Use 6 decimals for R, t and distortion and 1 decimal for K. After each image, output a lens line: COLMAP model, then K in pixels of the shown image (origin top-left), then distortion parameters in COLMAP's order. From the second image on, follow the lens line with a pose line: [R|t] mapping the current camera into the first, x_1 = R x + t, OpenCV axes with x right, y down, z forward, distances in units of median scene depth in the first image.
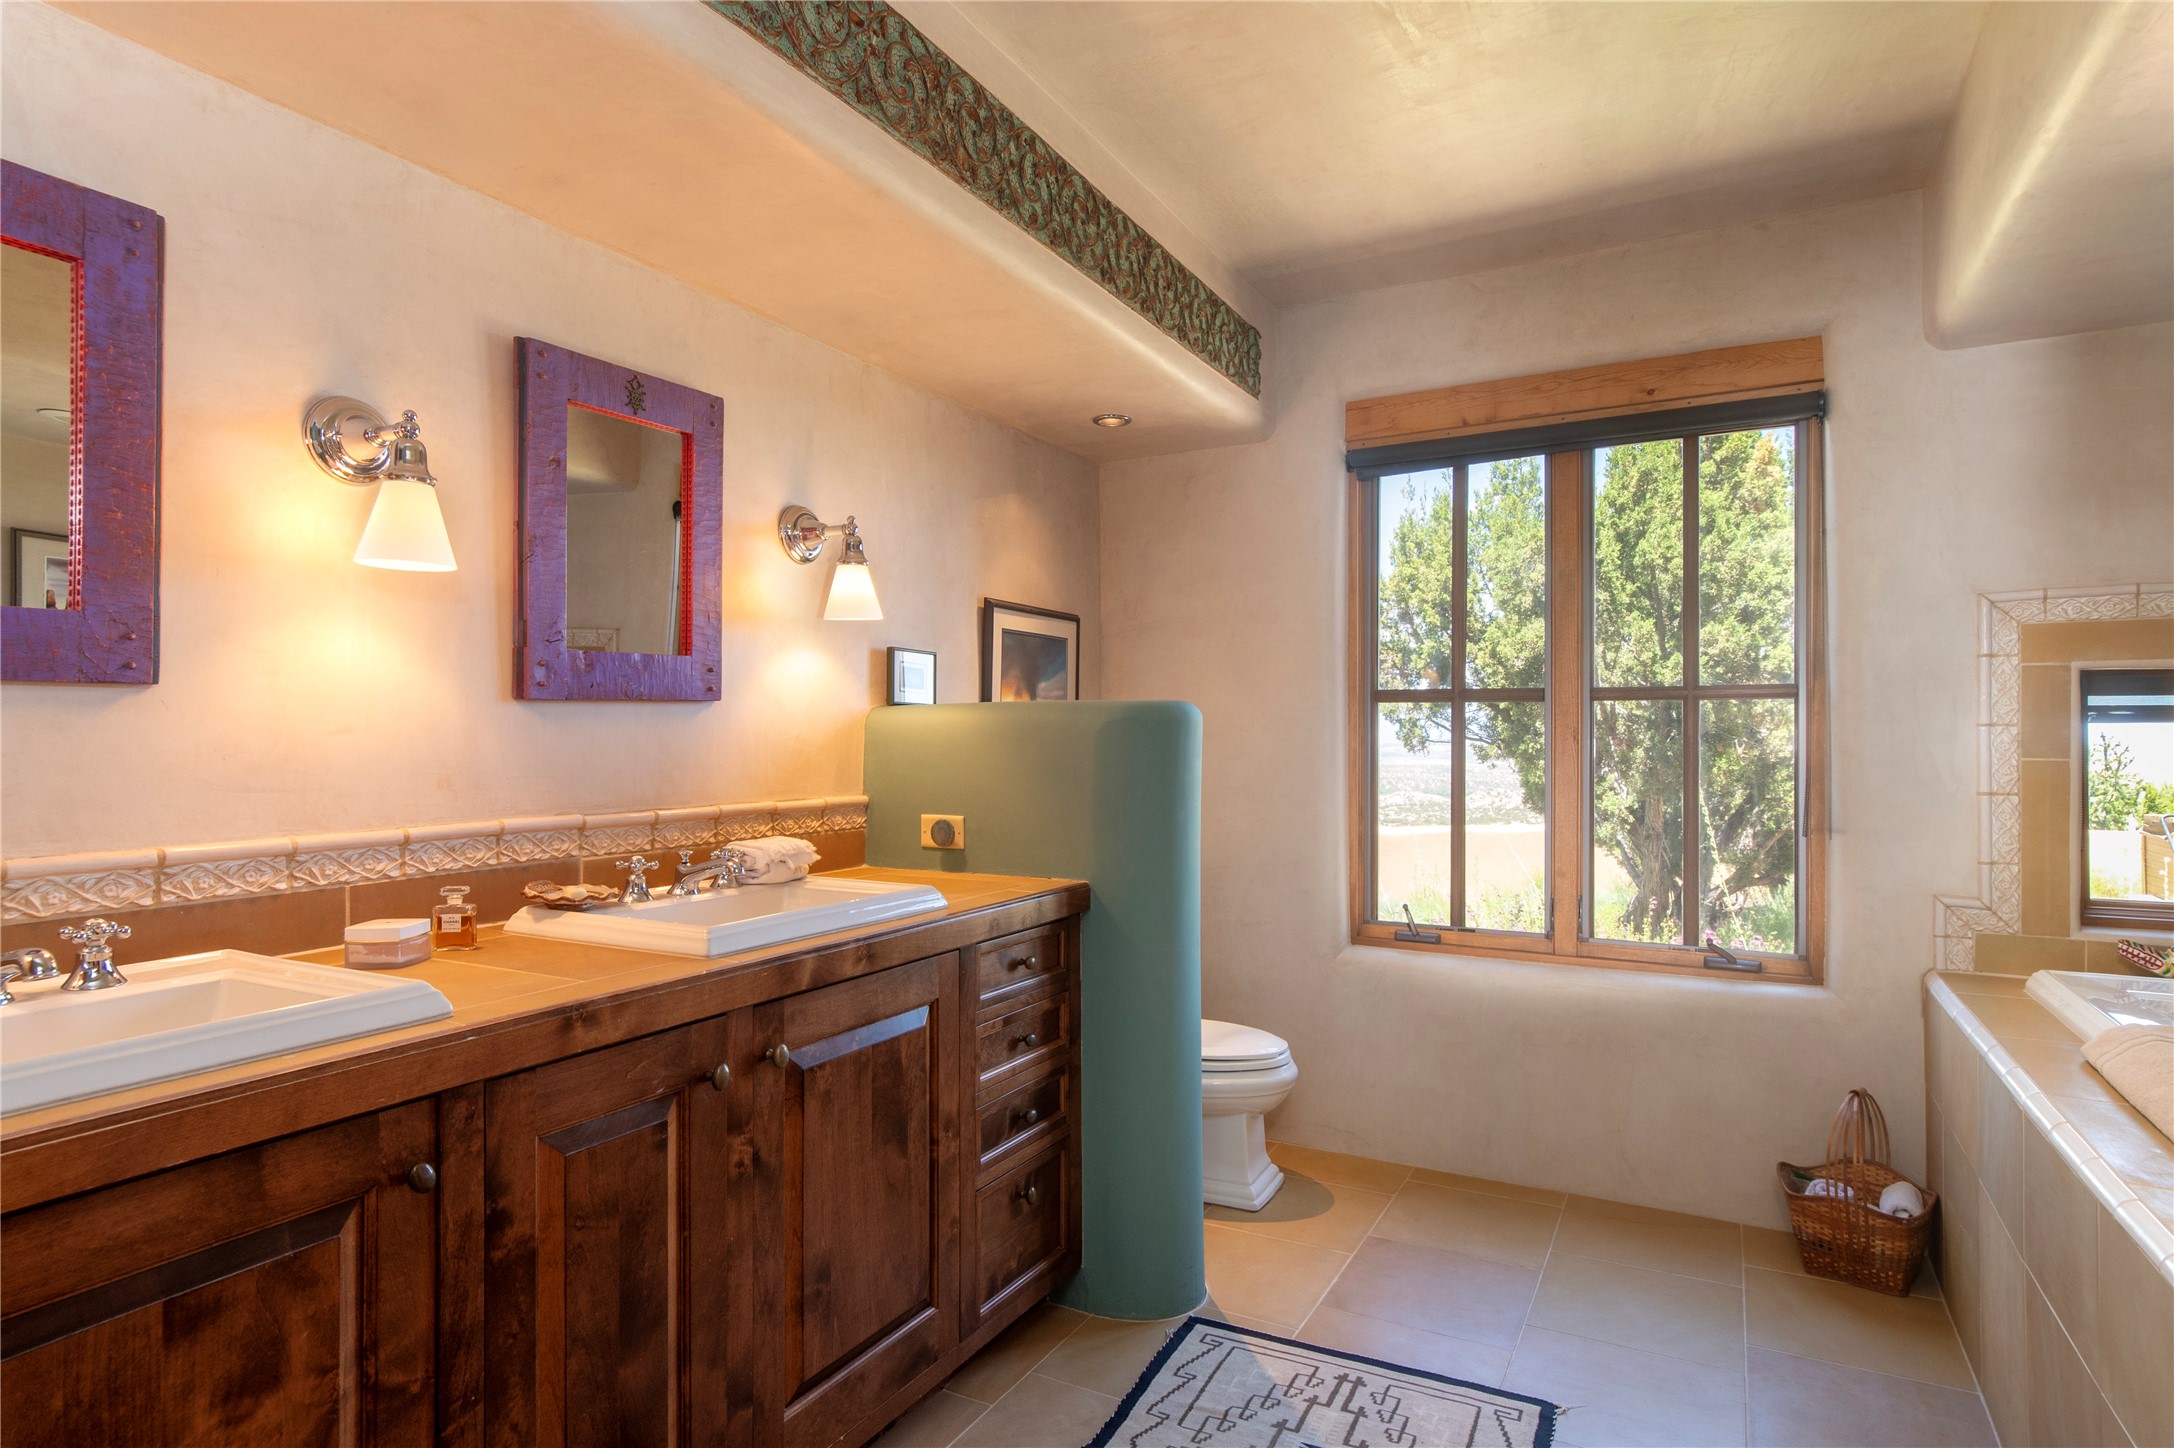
lens RADIAL K [[1164.4, 0, 1088.4], [0, 1164.4, 730.9], [0, 0, 1]] dist [0.005502, 0.000718]
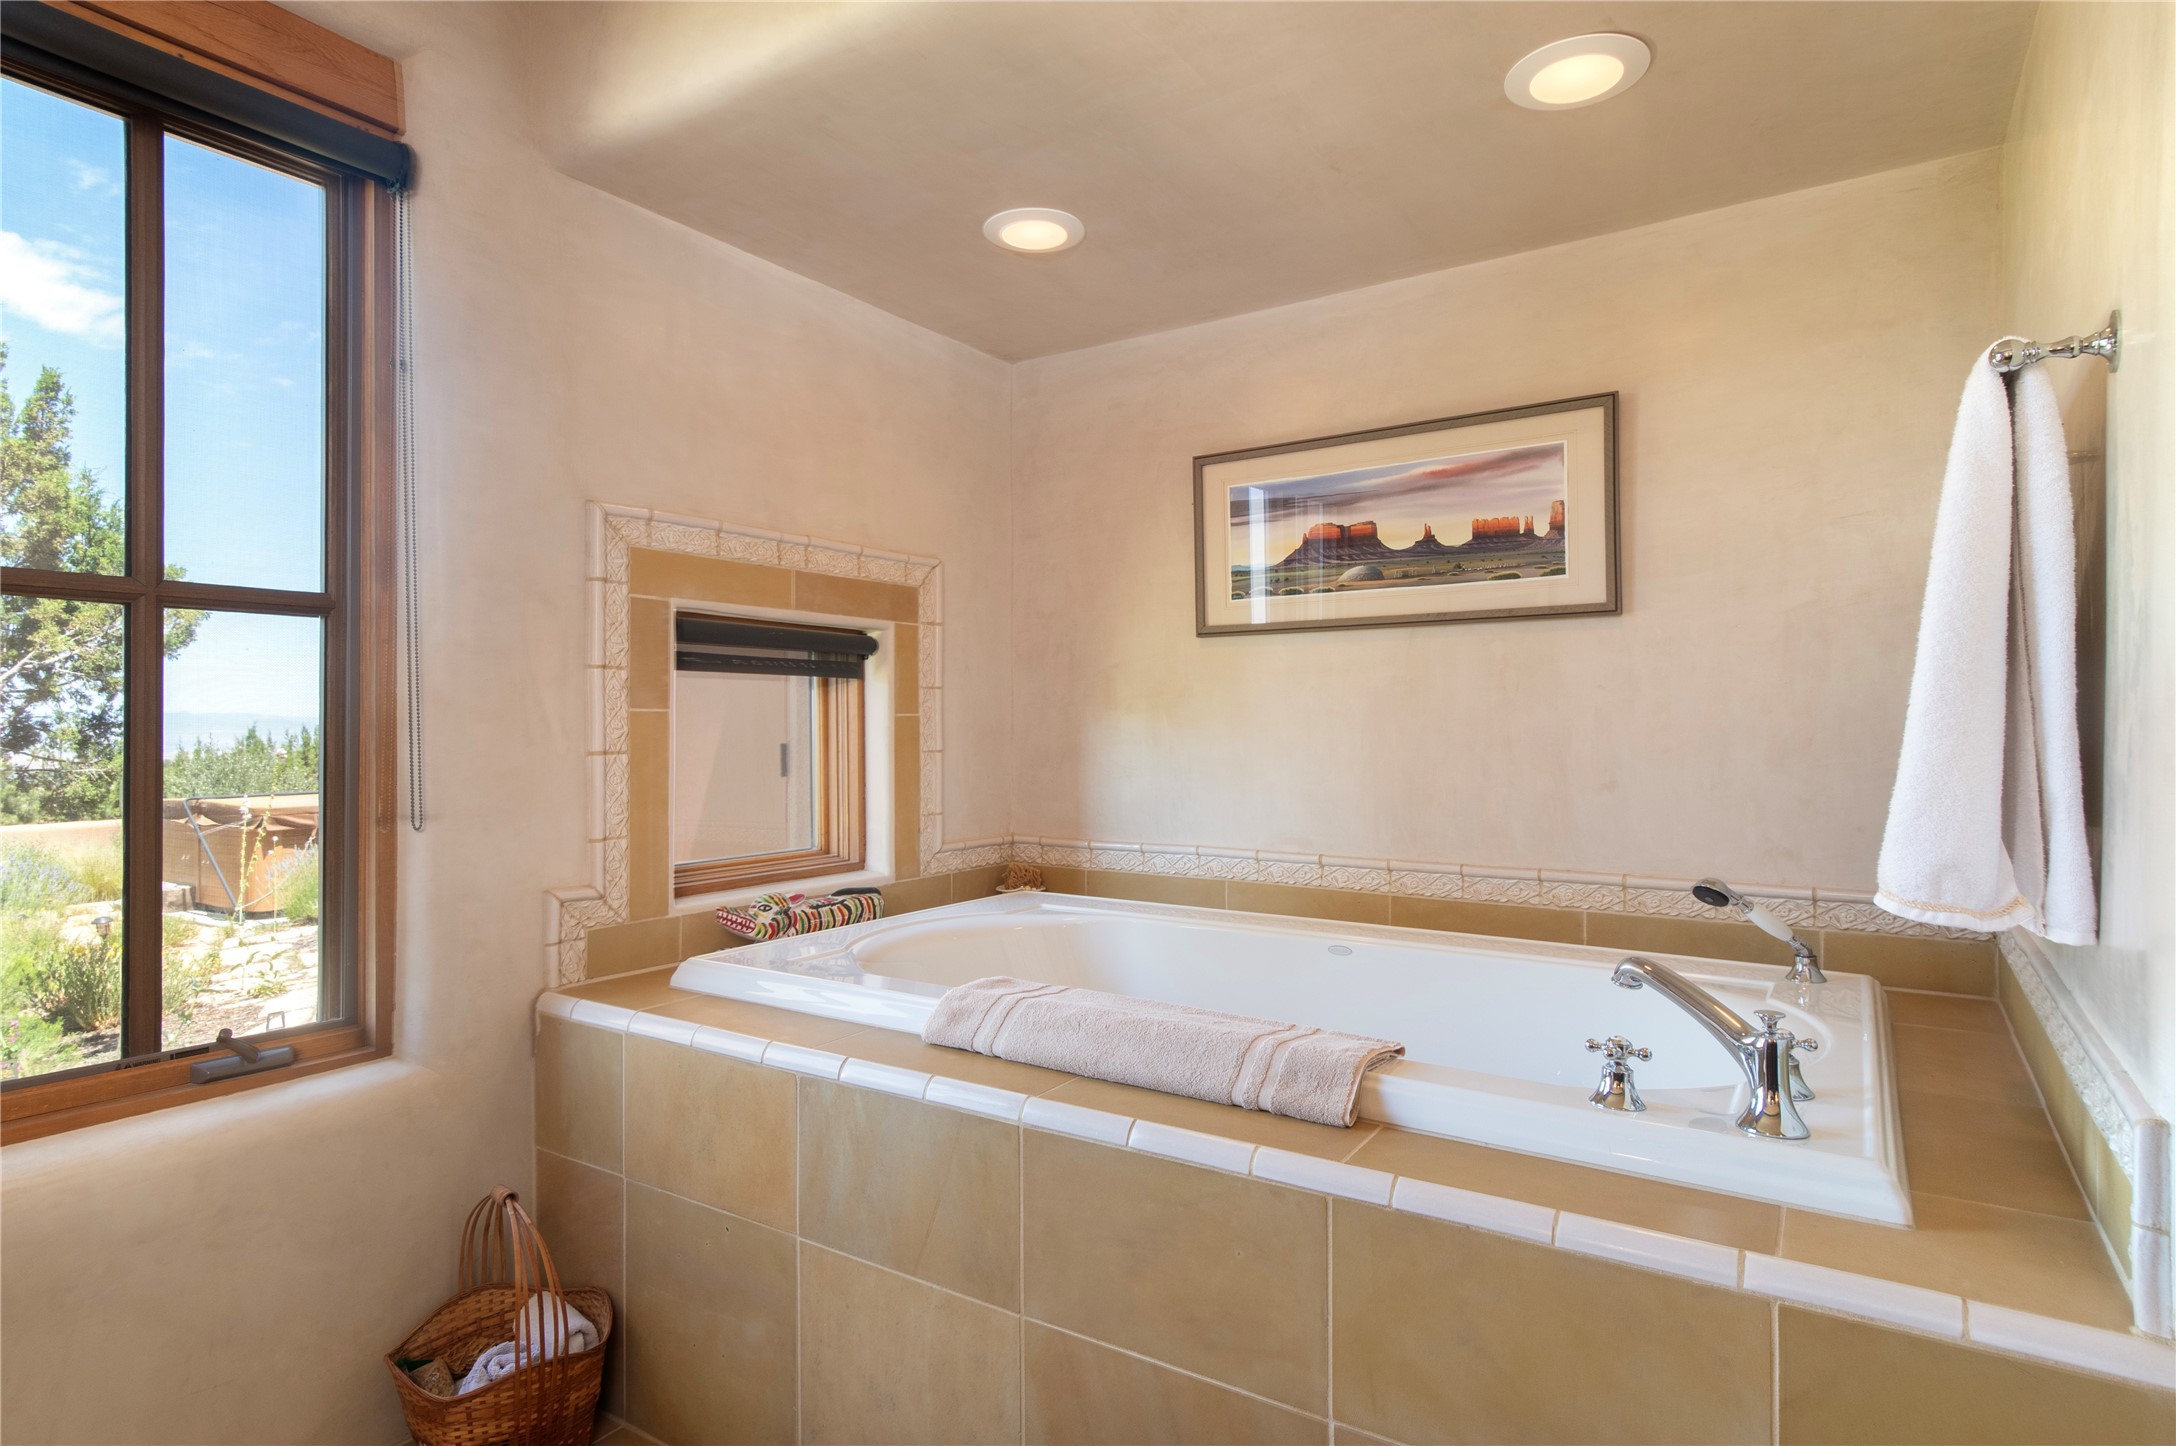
lens RADIAL K [[1165.5, 0, 1090.0], [0, 1165.5, 720.5], [0, 0, 1]] dist [0.005502, 0.000718]
pose [[0.093390, 0.005345, 0.995615, 0.008279], [-0.005313, 0.999974, -0.004870, 0.033913], [-0.995615, -0.004835, 0.093416, 0.597633]]
